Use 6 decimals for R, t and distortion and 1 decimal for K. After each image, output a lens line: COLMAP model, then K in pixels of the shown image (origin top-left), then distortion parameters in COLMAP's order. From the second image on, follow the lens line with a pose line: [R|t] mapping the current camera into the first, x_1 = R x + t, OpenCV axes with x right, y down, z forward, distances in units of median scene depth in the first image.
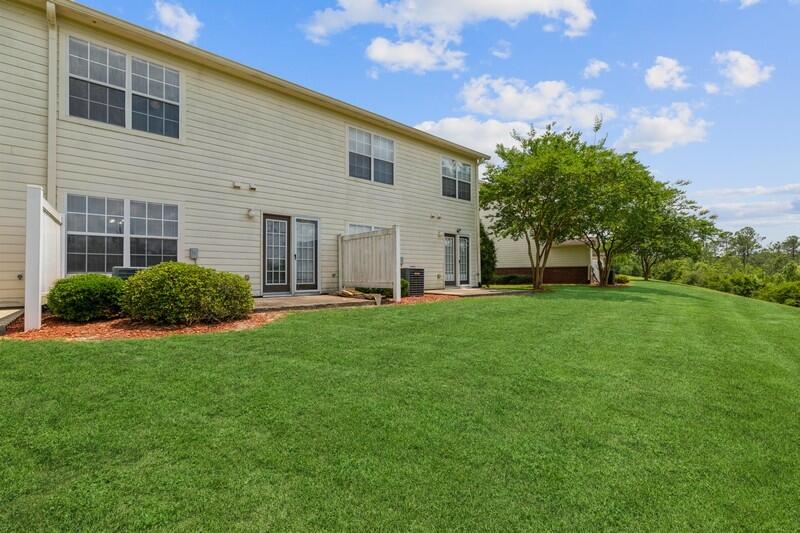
lens RADIAL K [[361.9, 0, 394.1], [0, 361.9, 265.5], [0, 0, 1]] dist [0.001641, 0.000139]
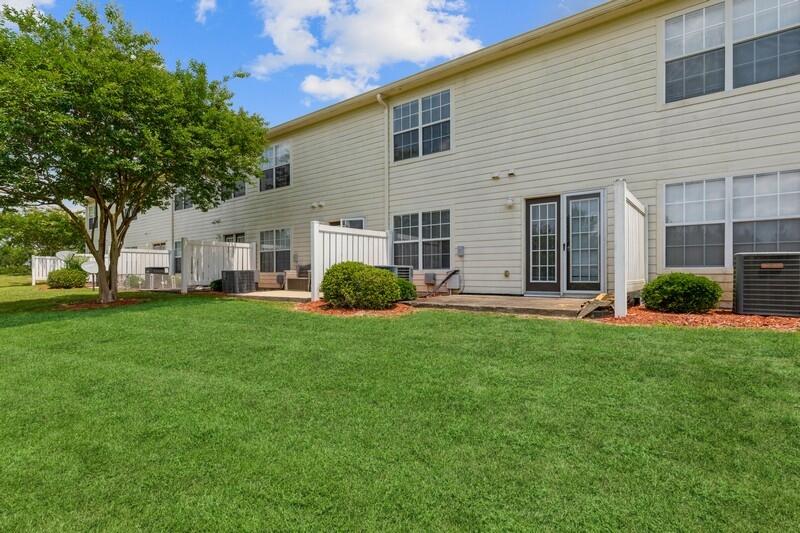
lens RADIAL K [[426.6, 0, 399.2], [0, 426.6, 273.3], [0, 0, 1]] dist [-0.008108, -0.000920]
pose [[0.162053, 0.006841, -0.986758, 0.495123], [0.034030, 0.999342, 0.012516, 0.008001], [0.986195, -0.035607, 0.161713, 0.444386]]
